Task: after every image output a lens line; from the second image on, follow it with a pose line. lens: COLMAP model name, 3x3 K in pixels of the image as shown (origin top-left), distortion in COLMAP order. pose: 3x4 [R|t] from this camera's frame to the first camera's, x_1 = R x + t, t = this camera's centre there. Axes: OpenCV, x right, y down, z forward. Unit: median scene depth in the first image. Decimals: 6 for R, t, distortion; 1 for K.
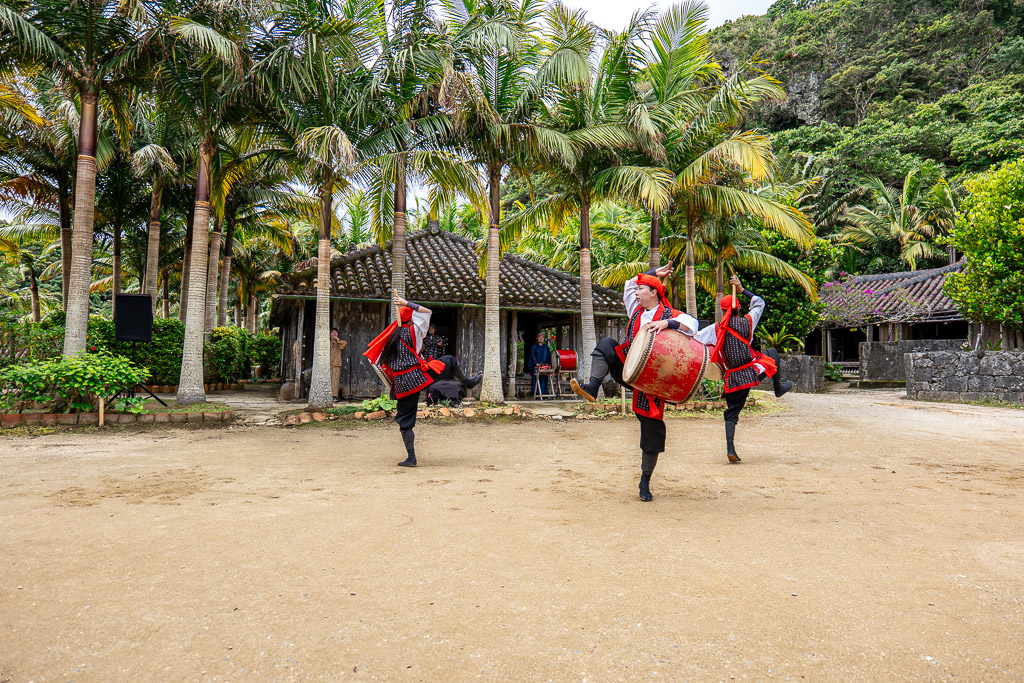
lens RADIAL K [[602.0, 0, 508.2], [0, 602.0, 342.1], [0, 0, 1]] dist [-0.040164, 0.036219]
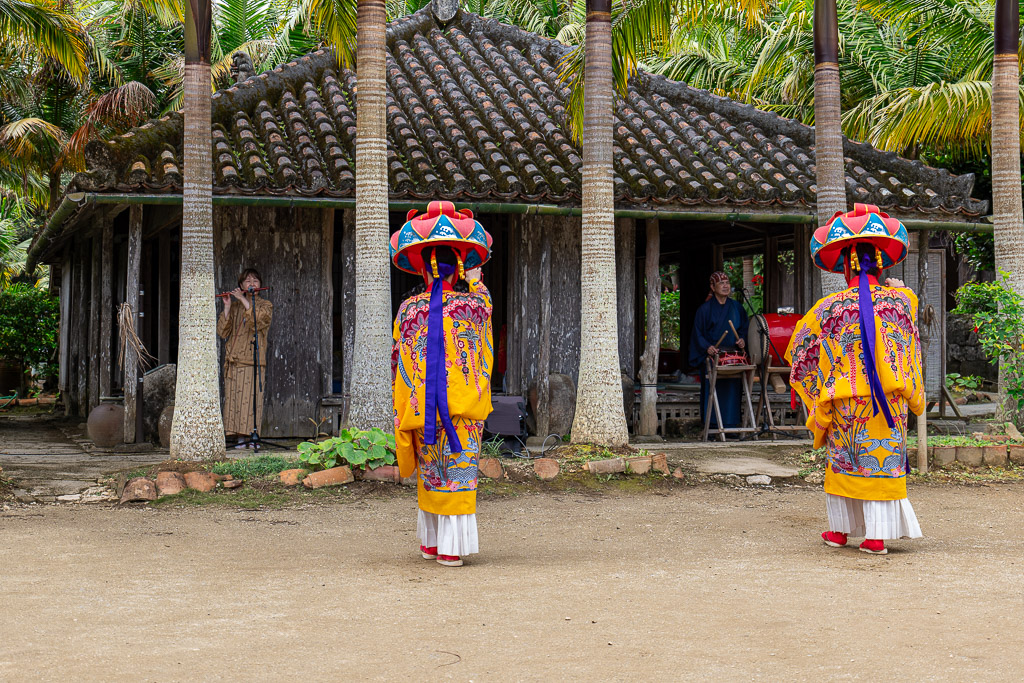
lens RADIAL K [[1714.4, 0, 512.0], [0, 1714.4, 341.5], [0, 0, 1]] dist [0.001820, -0.022168]
pose [[0.997108, -0.013834, -0.074725, 0.001299], [0.016182, 0.999391, 0.030900, -0.007510], [0.074252, -0.032020, 0.996725, -0.148483]]
